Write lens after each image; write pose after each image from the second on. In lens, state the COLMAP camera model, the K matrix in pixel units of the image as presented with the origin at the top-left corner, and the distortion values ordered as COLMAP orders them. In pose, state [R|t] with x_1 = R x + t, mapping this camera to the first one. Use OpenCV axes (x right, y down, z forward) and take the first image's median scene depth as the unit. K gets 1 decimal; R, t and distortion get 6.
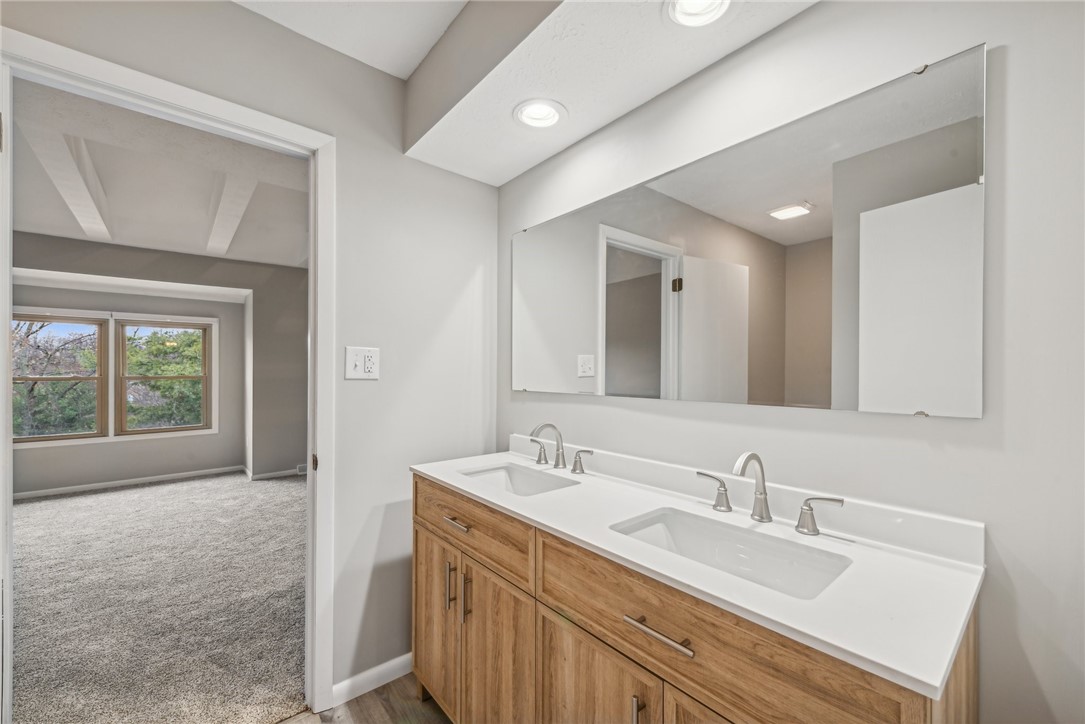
lens RADIAL K [[431.3, 0, 554.2], [0, 431.3, 363.7], [0, 0, 1]] dist [0.004168, 0.000317]
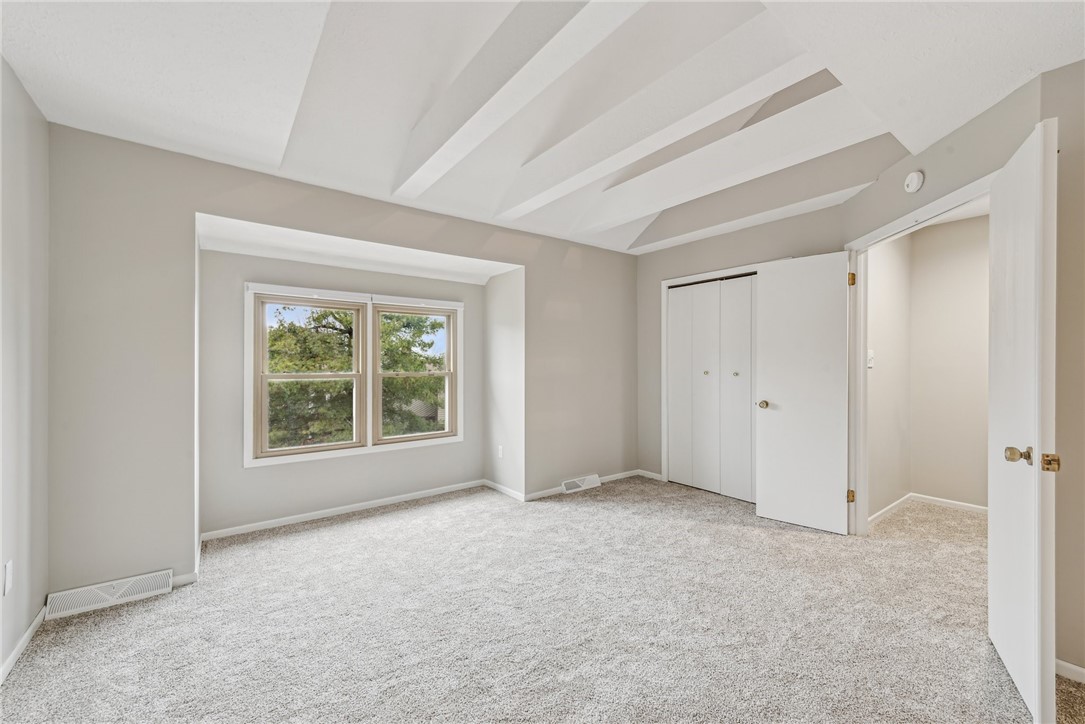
lens RADIAL K [[435.6, 0, 550.7], [0, 435.6, 362.3], [0, 0, 1]] dist [0.011147, -0.000494]
pose [[0.997875, -0.002980, -0.065089, -0.606406], [0.003669, 0.999938, 0.010474, 0.000958], [0.065054, -0.010690, 0.997824, 0.193446]]
